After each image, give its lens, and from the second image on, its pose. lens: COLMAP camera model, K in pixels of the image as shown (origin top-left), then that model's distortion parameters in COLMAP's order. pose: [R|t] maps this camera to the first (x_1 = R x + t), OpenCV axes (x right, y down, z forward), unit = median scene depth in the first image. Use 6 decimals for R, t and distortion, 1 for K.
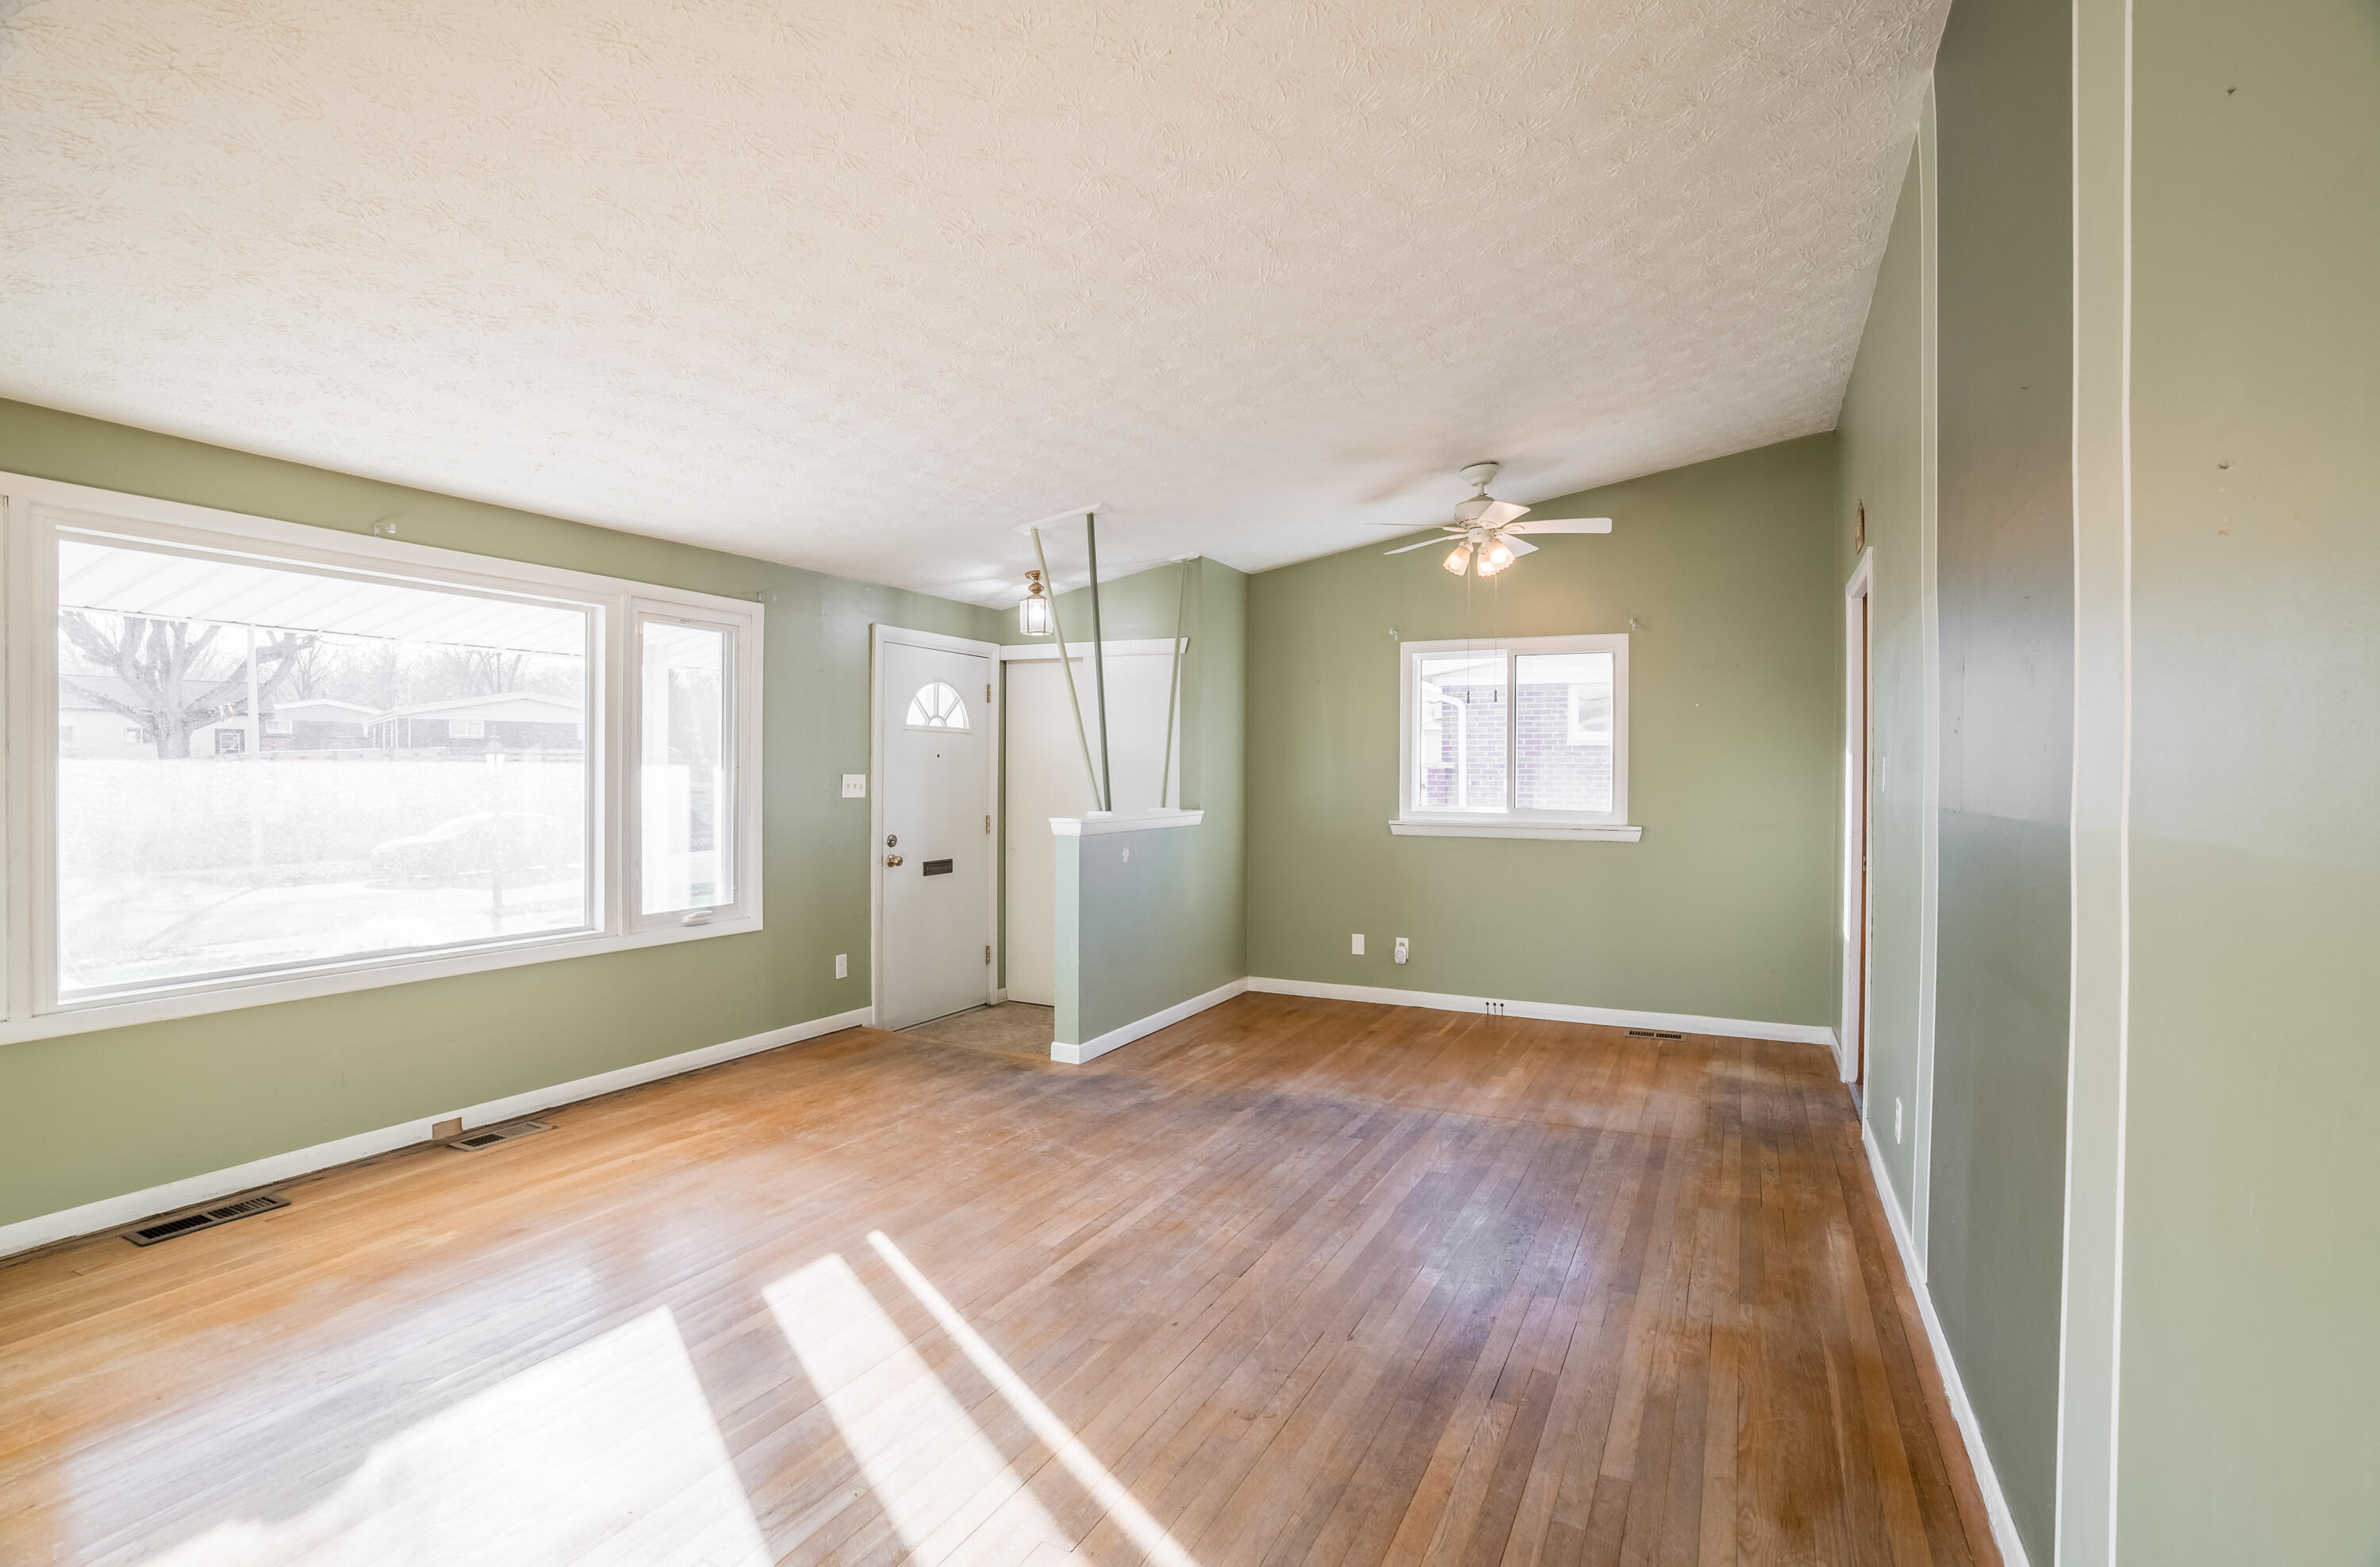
lens RADIAL K [[1107.7, 0, 1190.0], [0, 1107.7, 783.5], [0, 0, 1]] dist [-0.063345, 0.024137]
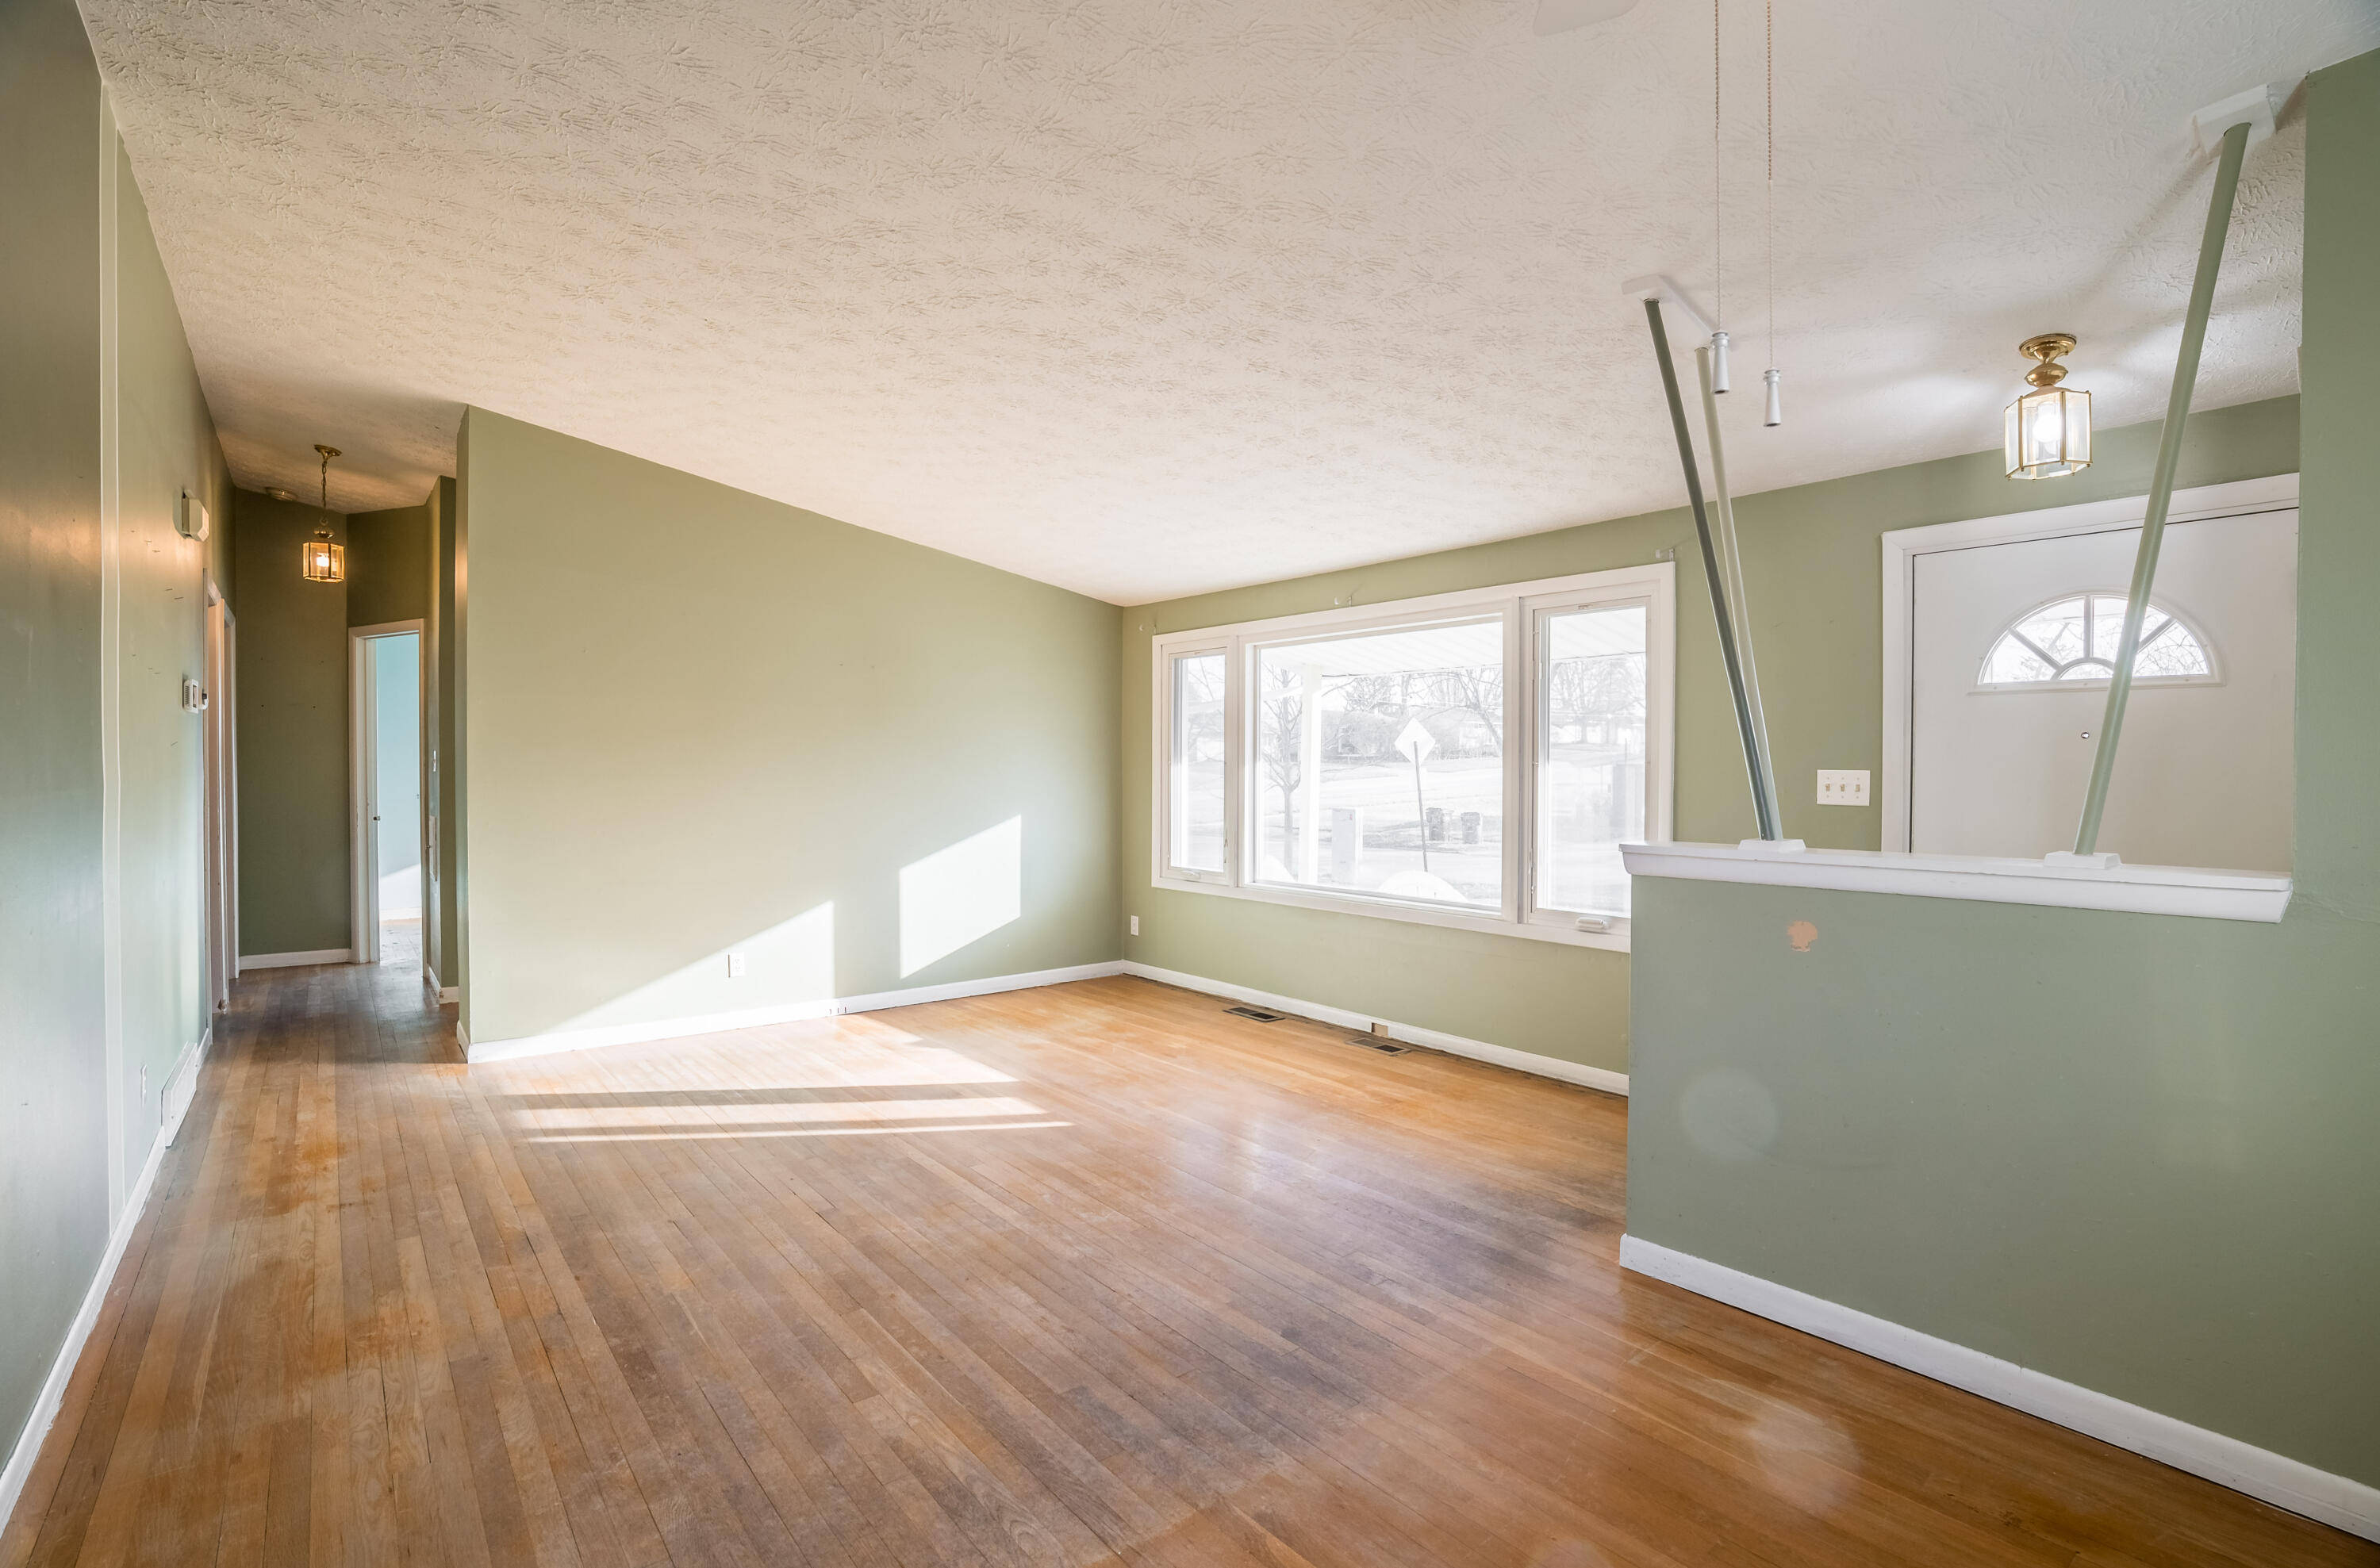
lens RADIAL K [[1107.5, 0, 1190.0], [0, 1107.5, 784.0], [0, 0, 1]] dist [-0.063345, 0.024137]
pose [[-0.413464, 0.004542, -0.910509, 0.704385], [-0.013156, 0.999853, 0.010962, -0.003087], [0.910425, 0.016511, -0.413344, 1.409005]]
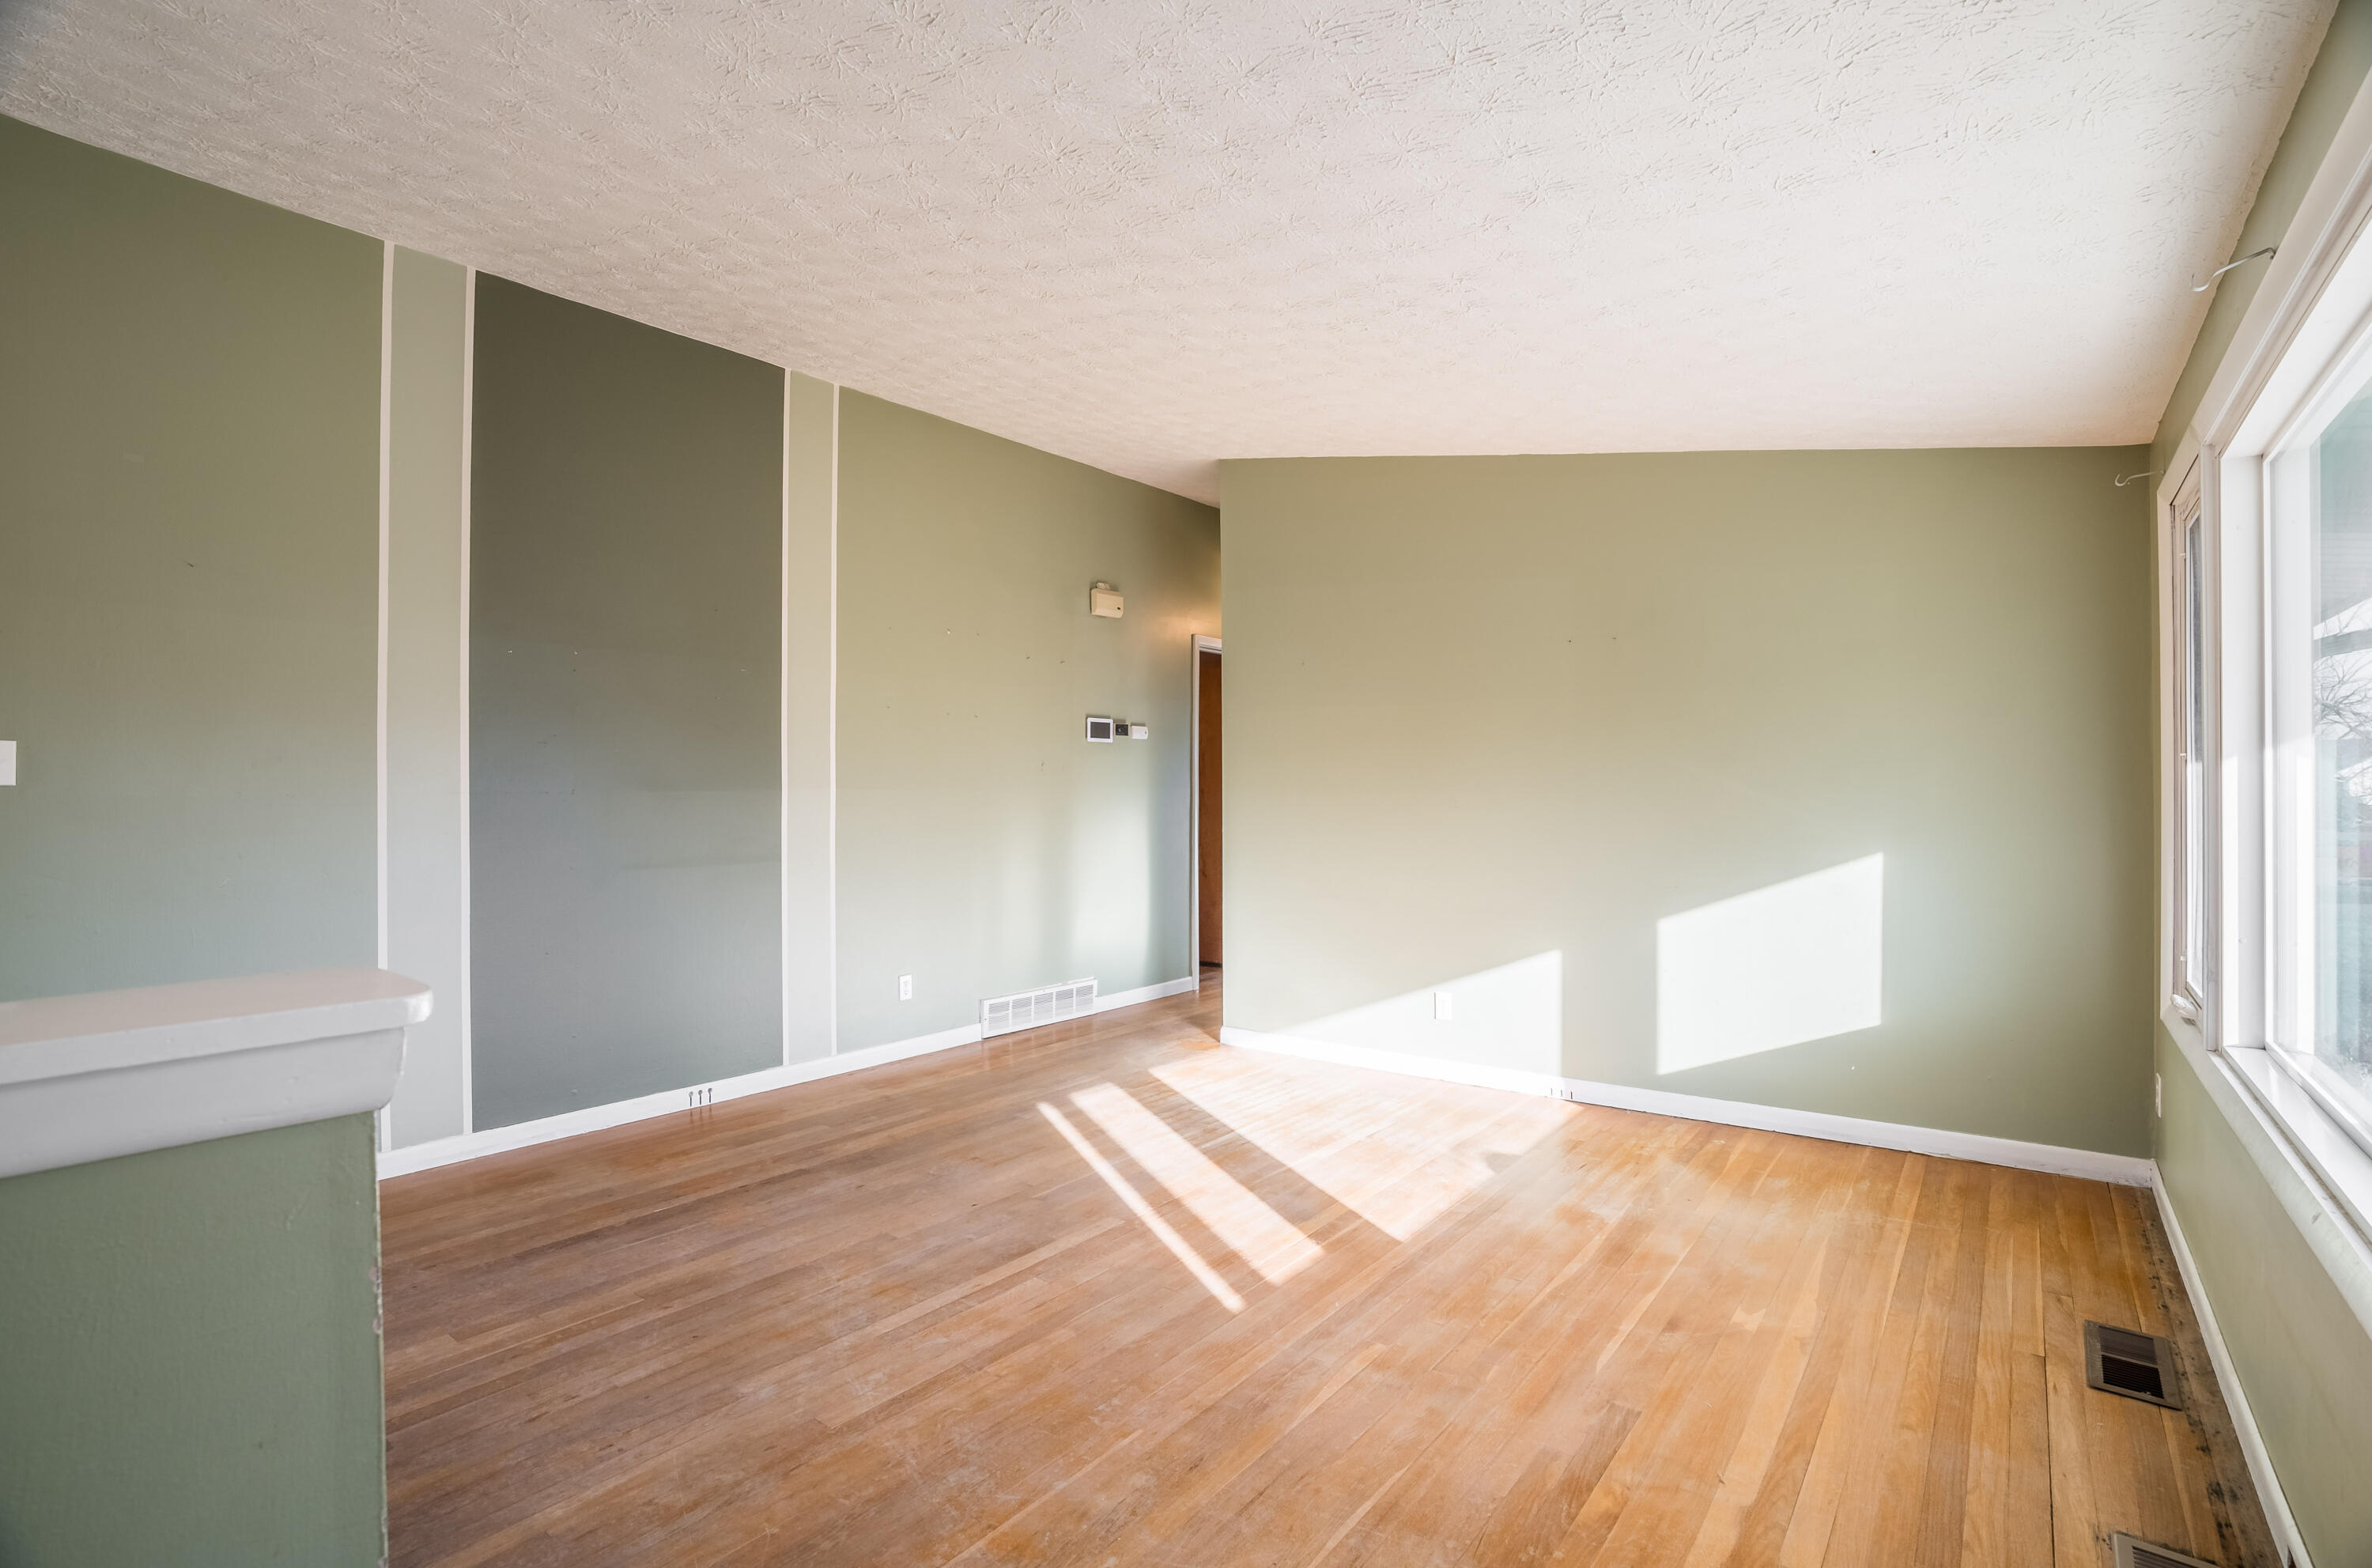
lens RADIAL K [[1104.0, 0, 1186.0], [0, 1104.0, 784.0], [0, 0, 1]] dist [-0.063345, 0.024137]
pose [[-0.980008, -0.001796, 0.198949, -0.356913], [-0.001269, 0.999995, 0.002774, 0.004639], [-0.198953, 0.002466, -0.980006, 1.556096]]
